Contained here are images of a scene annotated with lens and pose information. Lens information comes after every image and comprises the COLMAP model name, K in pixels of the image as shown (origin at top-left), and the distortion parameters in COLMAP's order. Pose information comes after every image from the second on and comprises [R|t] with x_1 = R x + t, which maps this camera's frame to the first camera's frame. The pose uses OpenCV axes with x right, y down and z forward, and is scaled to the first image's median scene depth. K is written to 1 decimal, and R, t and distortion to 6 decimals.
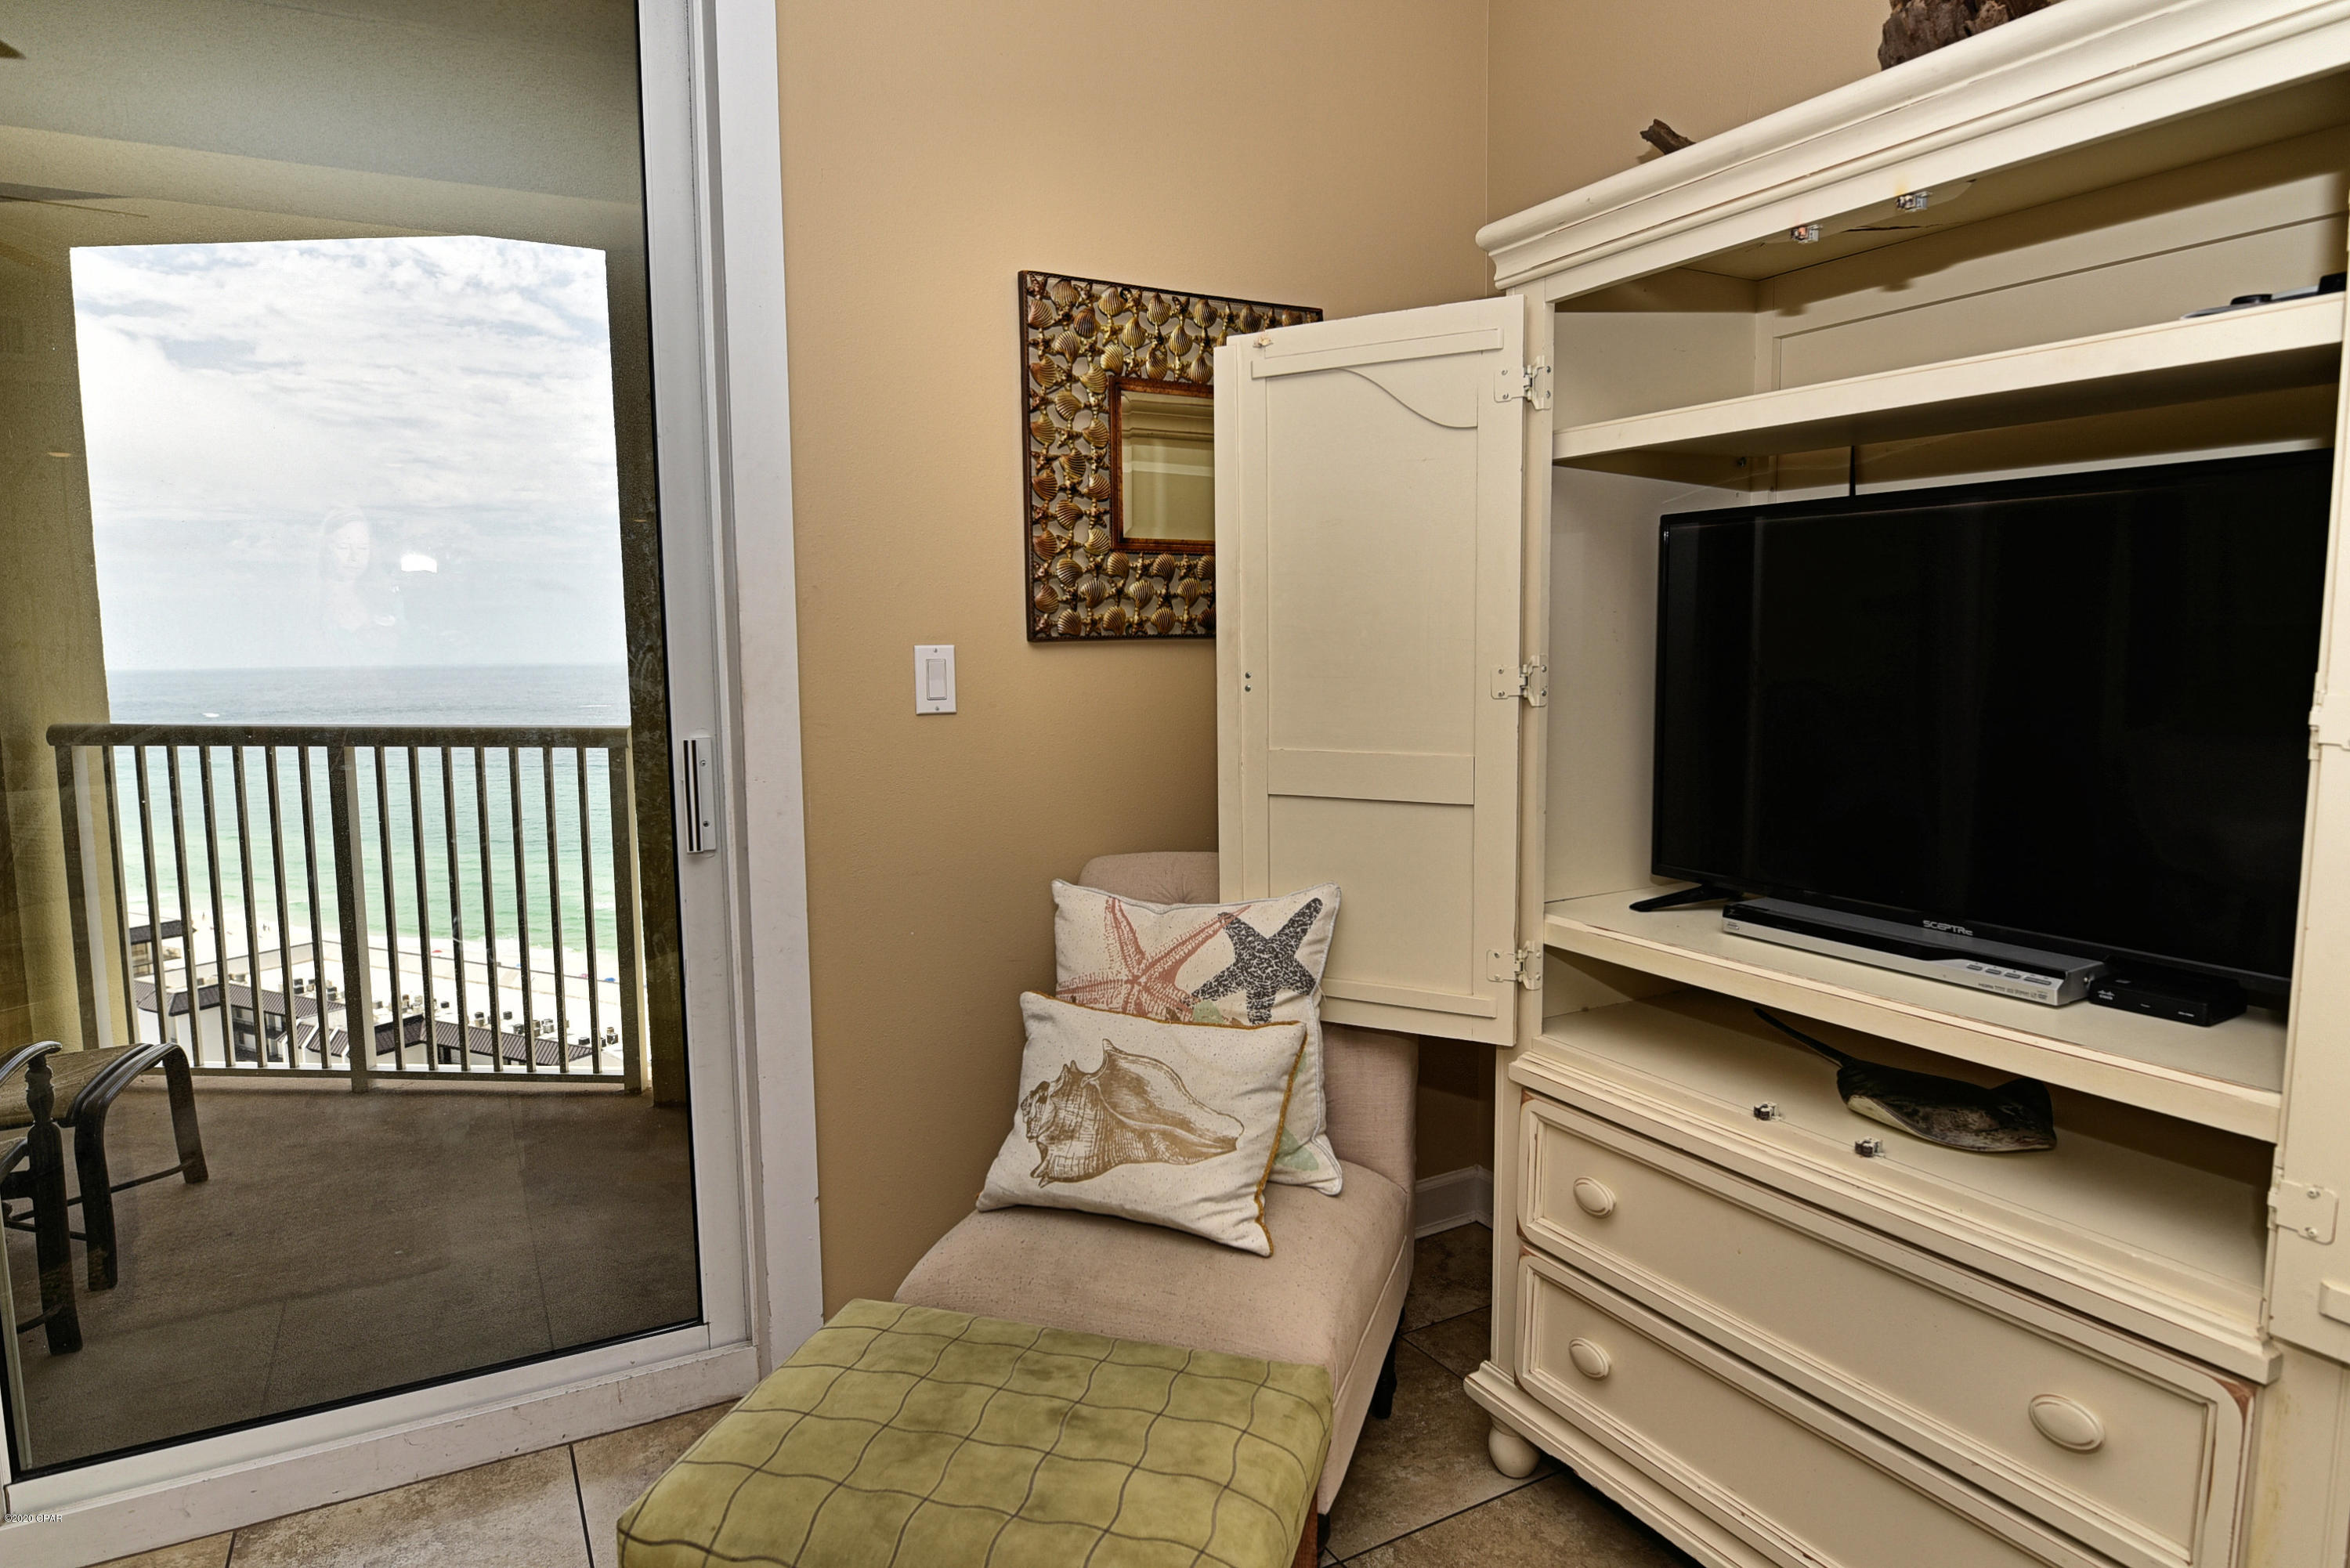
lens RADIAL K [[1351.6, 0, 1182.5], [0, 1351.6, 787.9], [0, 0, 1]] dist [-0.022727, 0.000204]
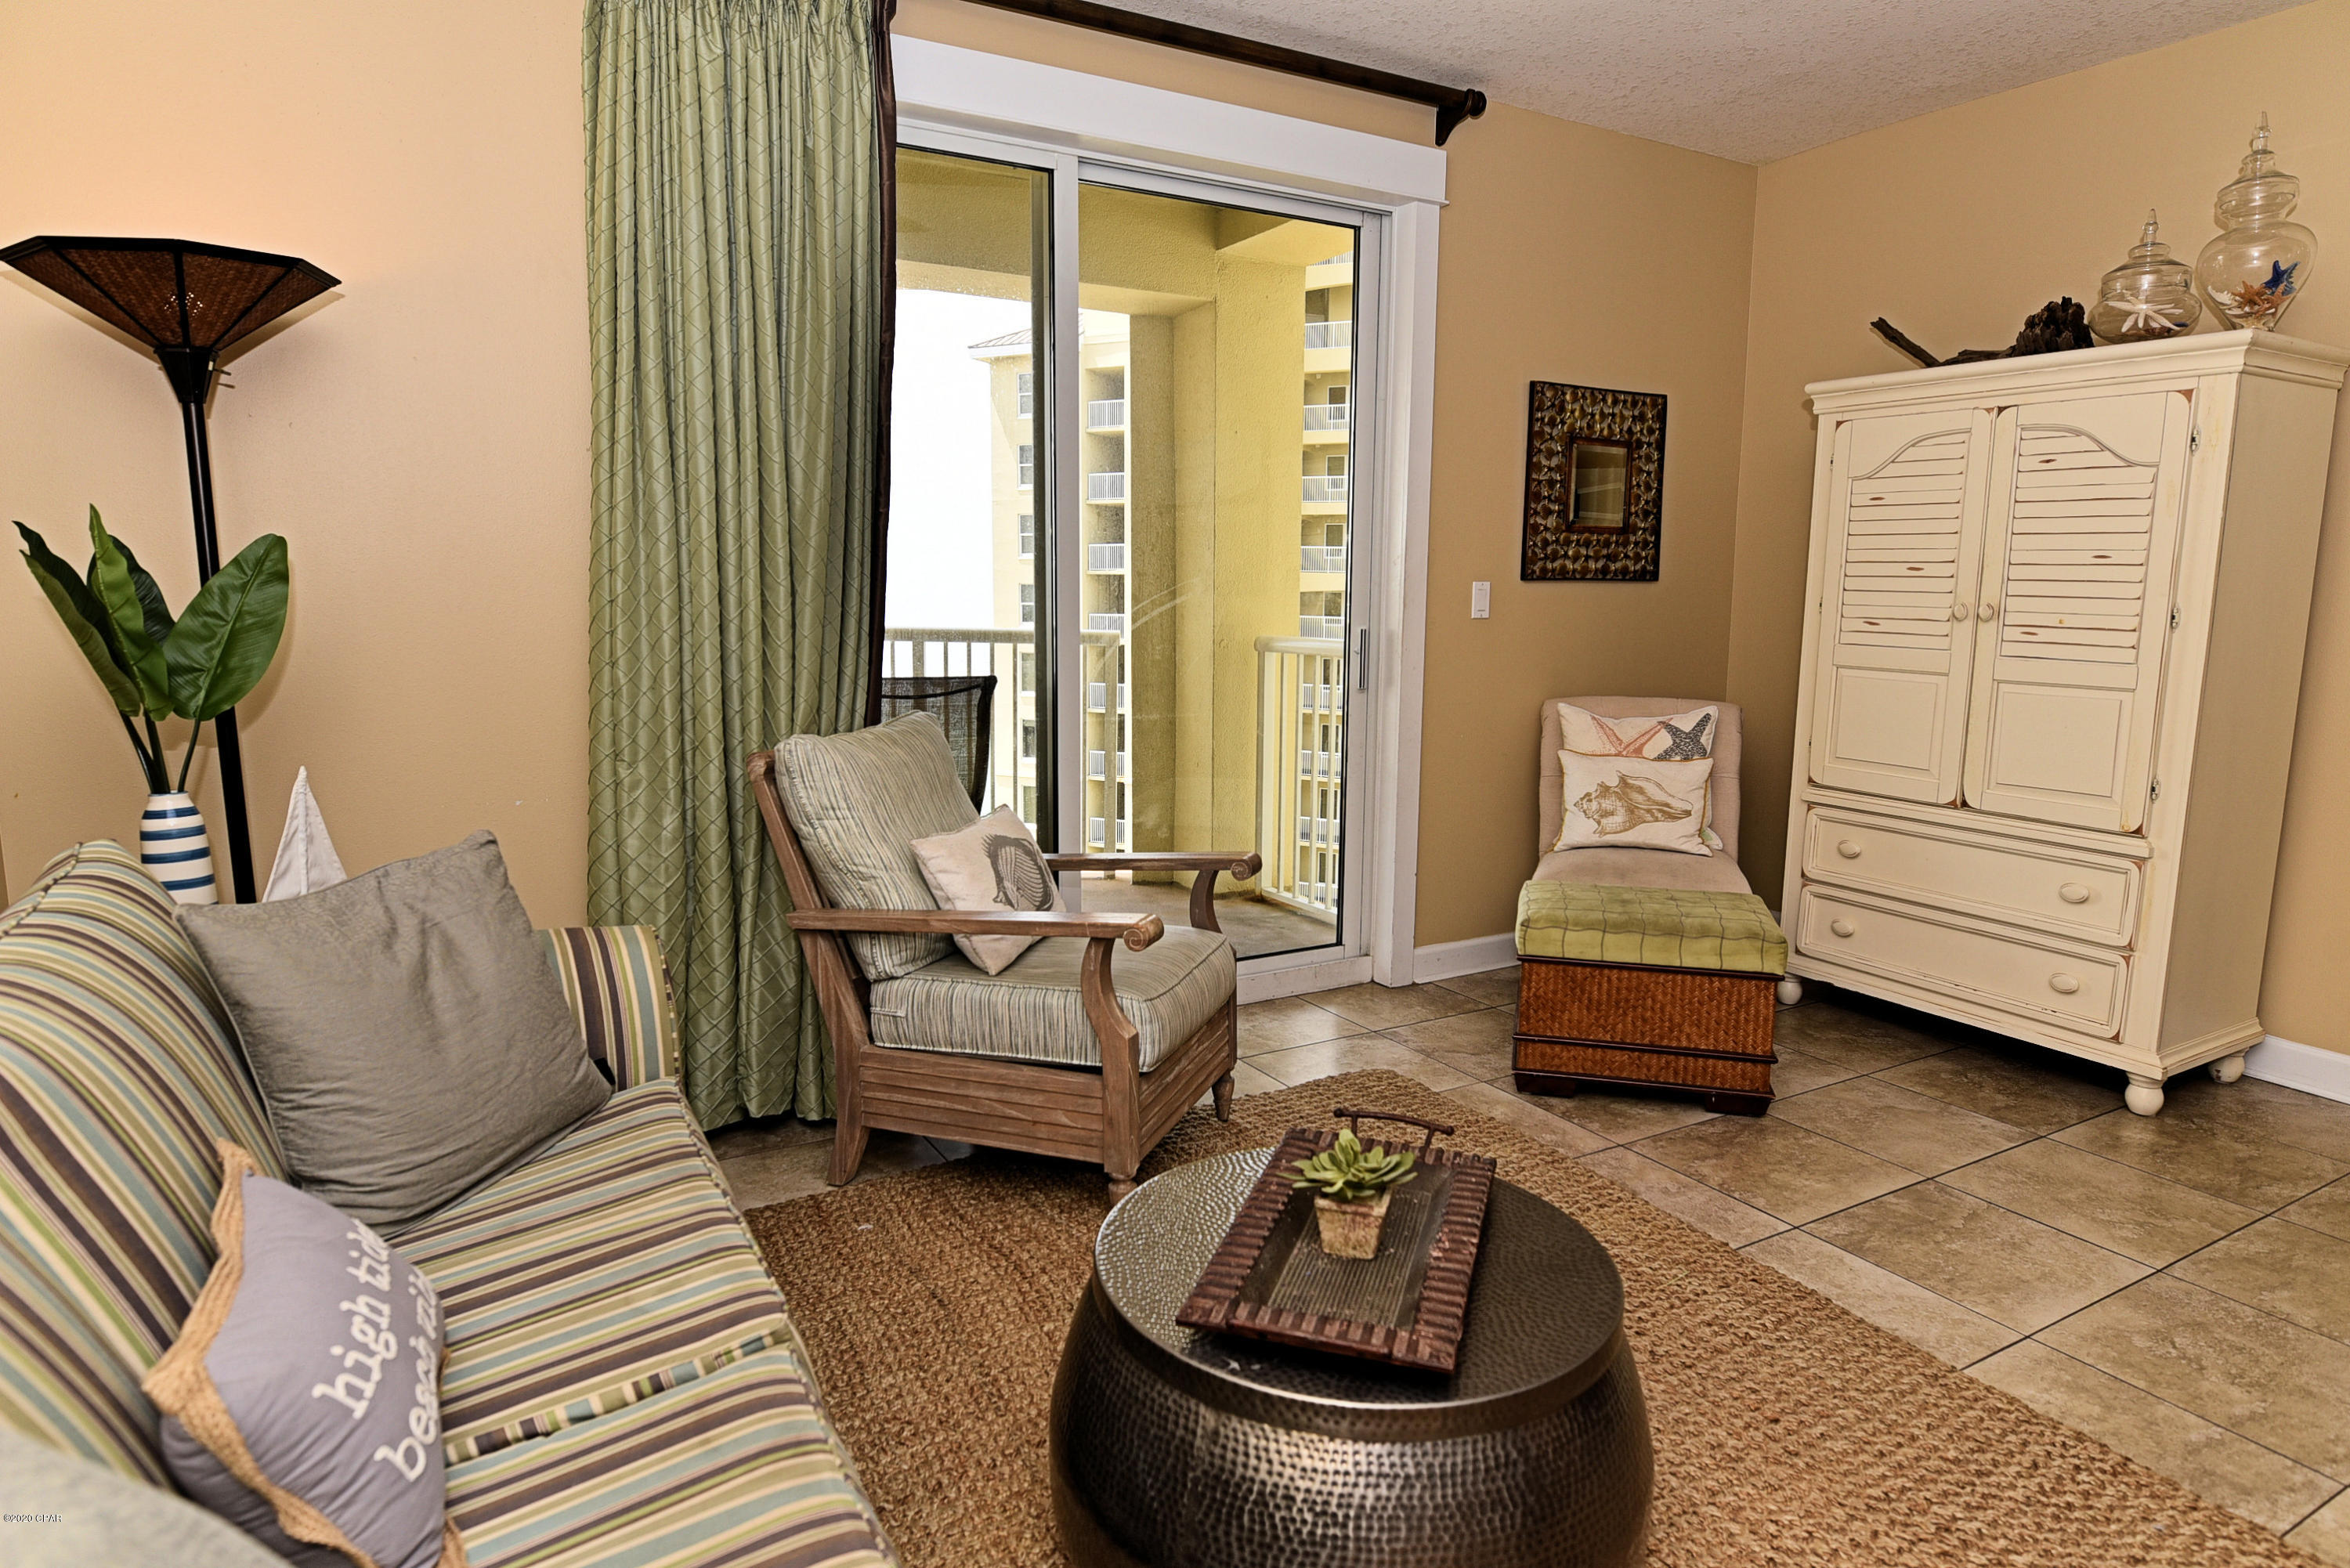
lens RADIAL K [[1351.6, 0, 1182.5], [0, 1351.6, 787.9], [0, 0, 1]] dist [-0.022727, 0.000204]
pose [[0.999709, 0.011382, 0.021277, -0.616199], [-0.012223, 0.999132, 0.039828, 0.109616], [-0.020805, -0.040077, 0.998980, -0.851423]]
